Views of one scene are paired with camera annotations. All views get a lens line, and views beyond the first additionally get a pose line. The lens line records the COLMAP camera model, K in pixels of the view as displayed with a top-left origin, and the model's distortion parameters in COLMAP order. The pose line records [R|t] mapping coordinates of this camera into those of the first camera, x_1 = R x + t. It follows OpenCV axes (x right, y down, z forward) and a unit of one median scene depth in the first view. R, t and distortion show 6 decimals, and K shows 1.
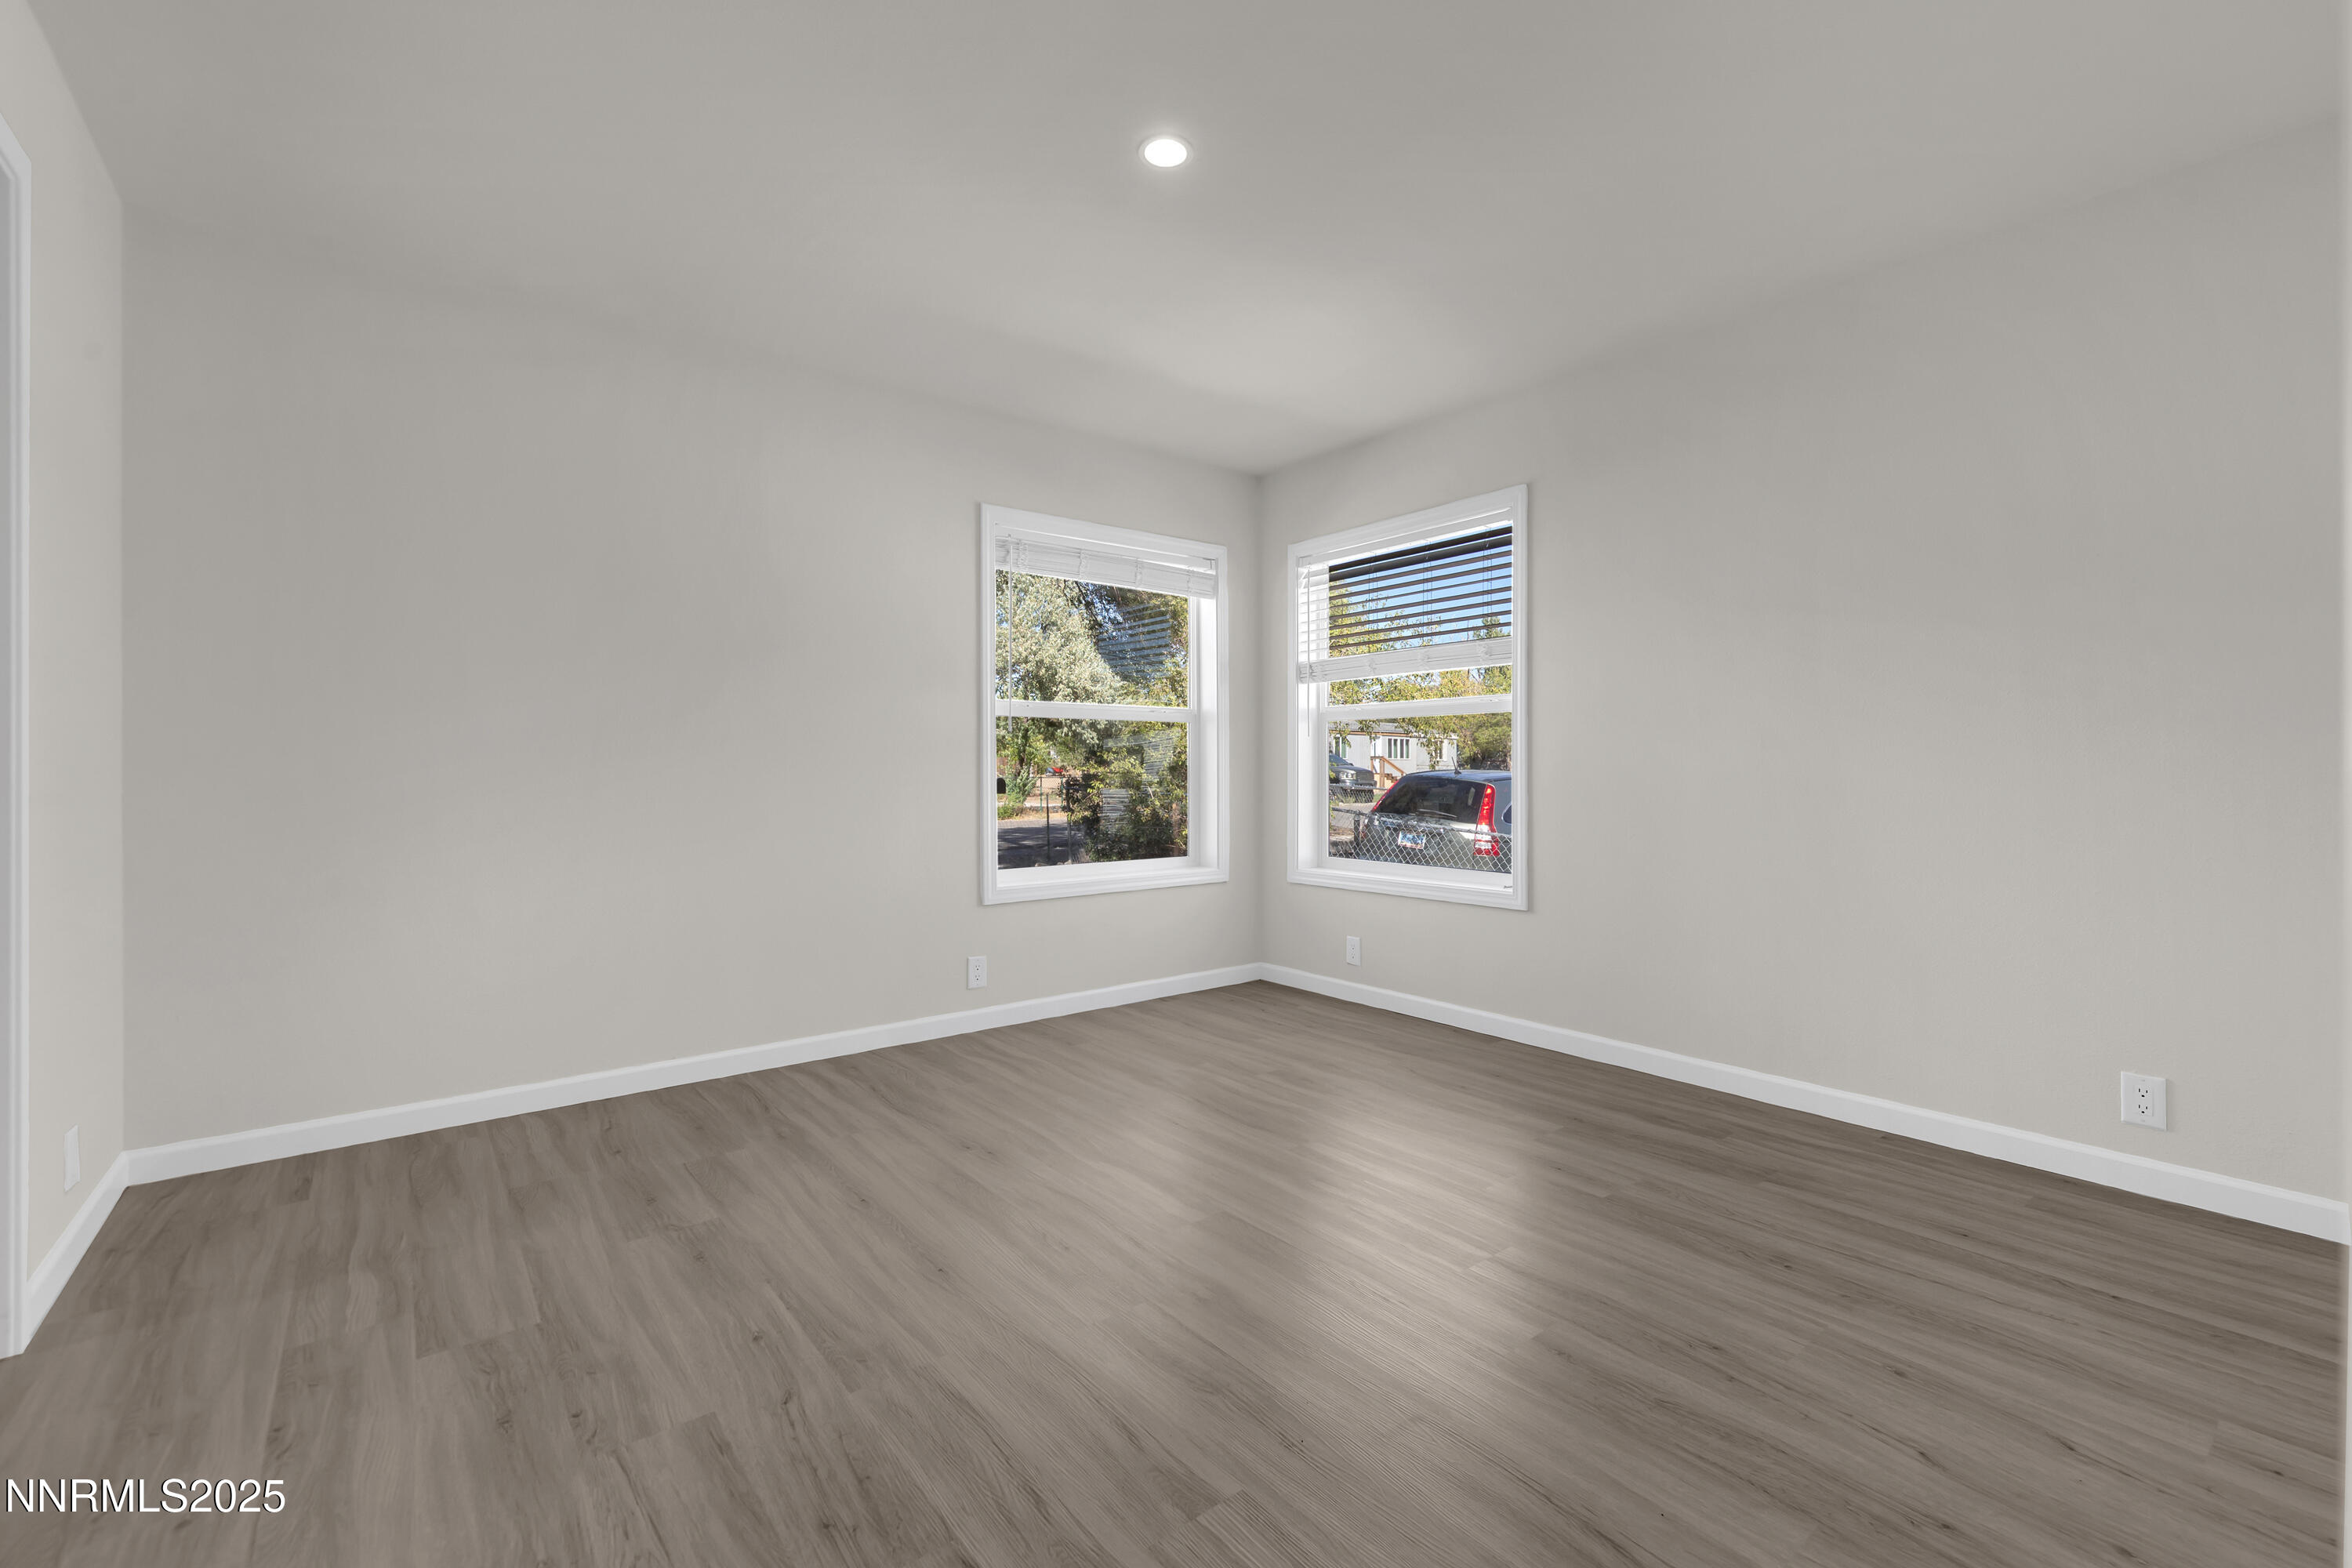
lens RADIAL K [[1003.9, 0, 1182.6], [0, 1003.9, 757.1], [0, 0, 1]] dist [0.000390, 0.000107]
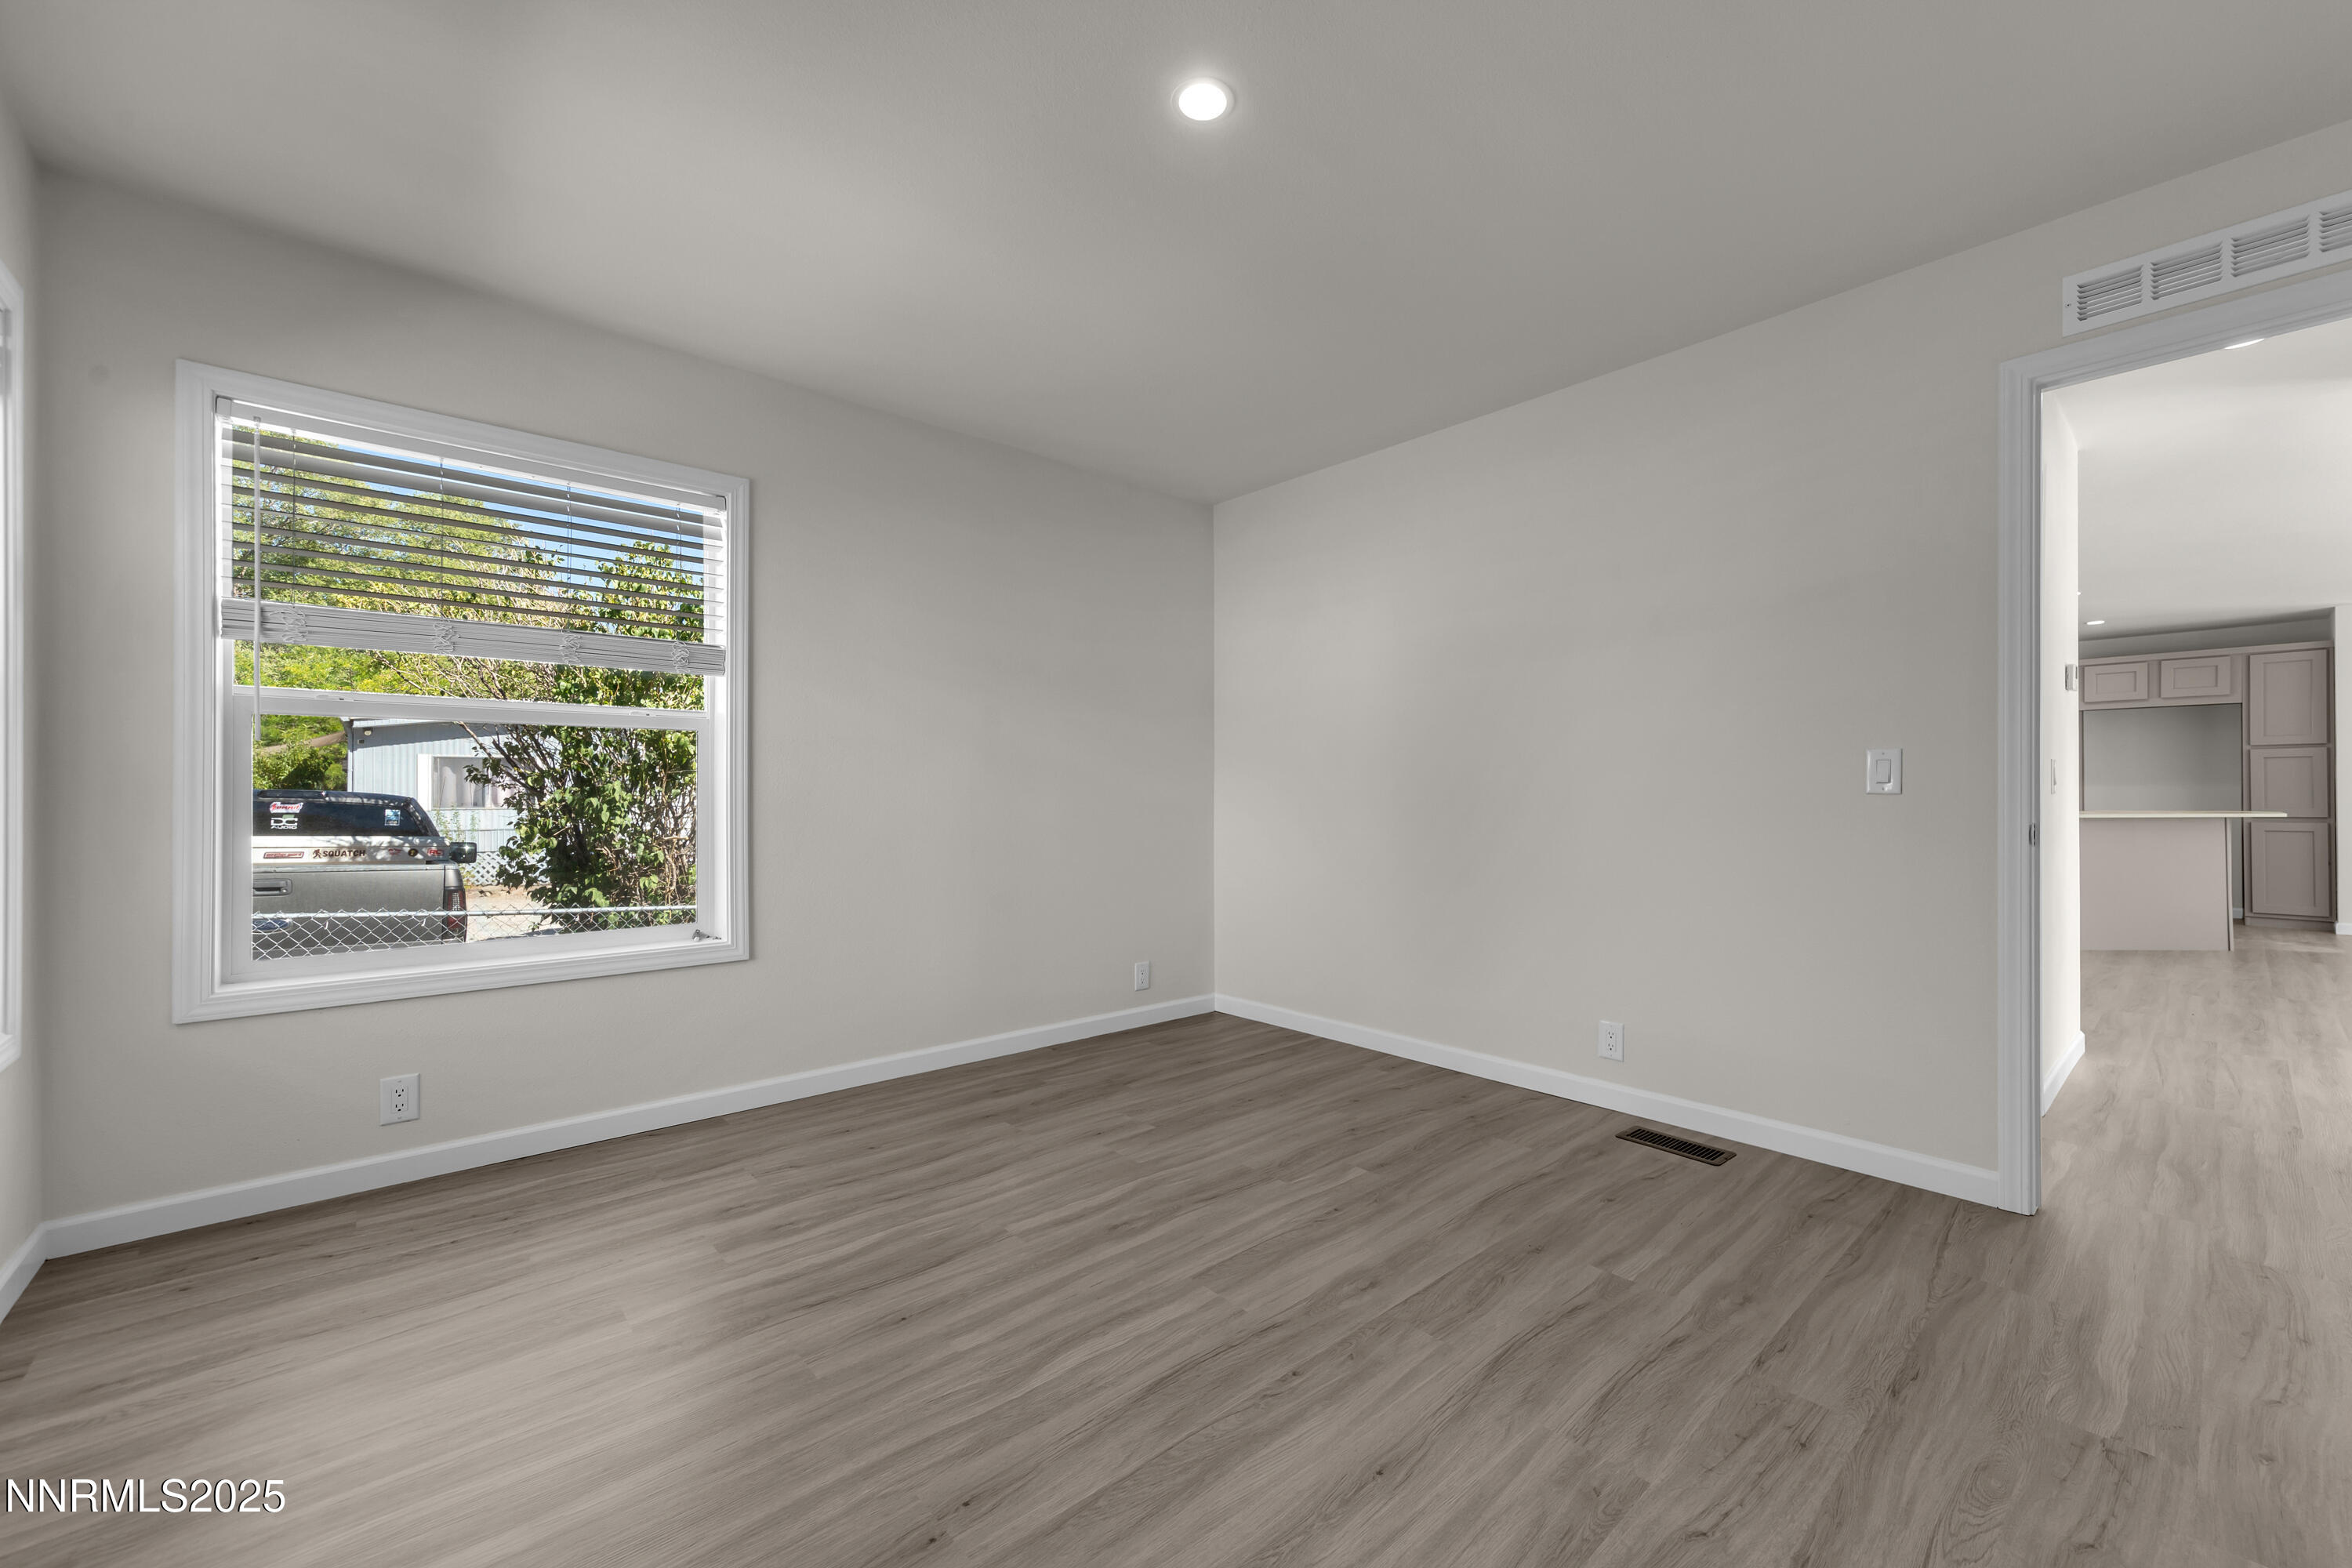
lens RADIAL K [[941.8, 0, 1214.4], [0, 941.8, 788.8], [0, 0, 1]] dist [-0.000053, -0.000199]
pose [[-0.079469, 0.008681, 0.996800, -0.901901], [-0.008961, 0.999915, -0.009422, 0.012598], [-0.996797, -0.009681, -0.079384, 1.145902]]
